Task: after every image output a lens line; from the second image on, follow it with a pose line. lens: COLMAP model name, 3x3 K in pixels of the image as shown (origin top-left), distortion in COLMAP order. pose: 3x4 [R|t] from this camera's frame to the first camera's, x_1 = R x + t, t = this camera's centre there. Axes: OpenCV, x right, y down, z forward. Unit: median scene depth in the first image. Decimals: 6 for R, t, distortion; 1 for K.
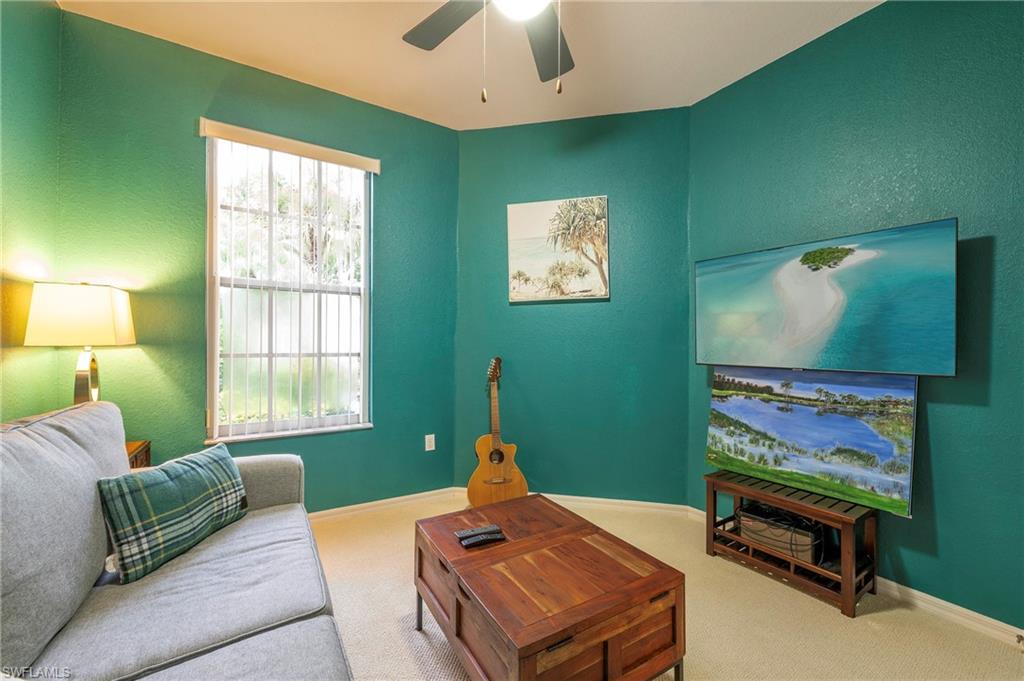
lens RADIAL K [[413.5, 0, 516.4], [0, 413.5, 333.0], [0, 0, 1]] dist [-0.001980, -0.002298]
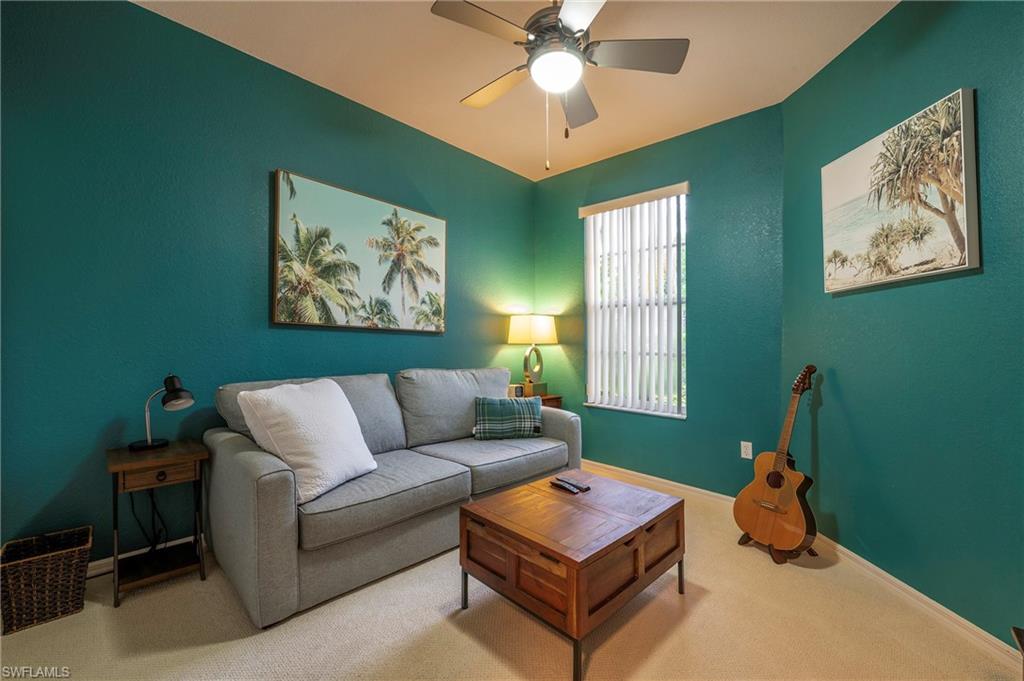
lens RADIAL K [[413.5, 0, 516.7], [0, 413.5, 342.9], [0, 0, 1]] dist [-0.001980, -0.002298]
pose [[0.241201, 0.002954, -0.970471, 0.612279], [0.006590, 0.999967, 0.004682, 0.010020], [0.970453, -0.007524, 0.241174, 0.266702]]
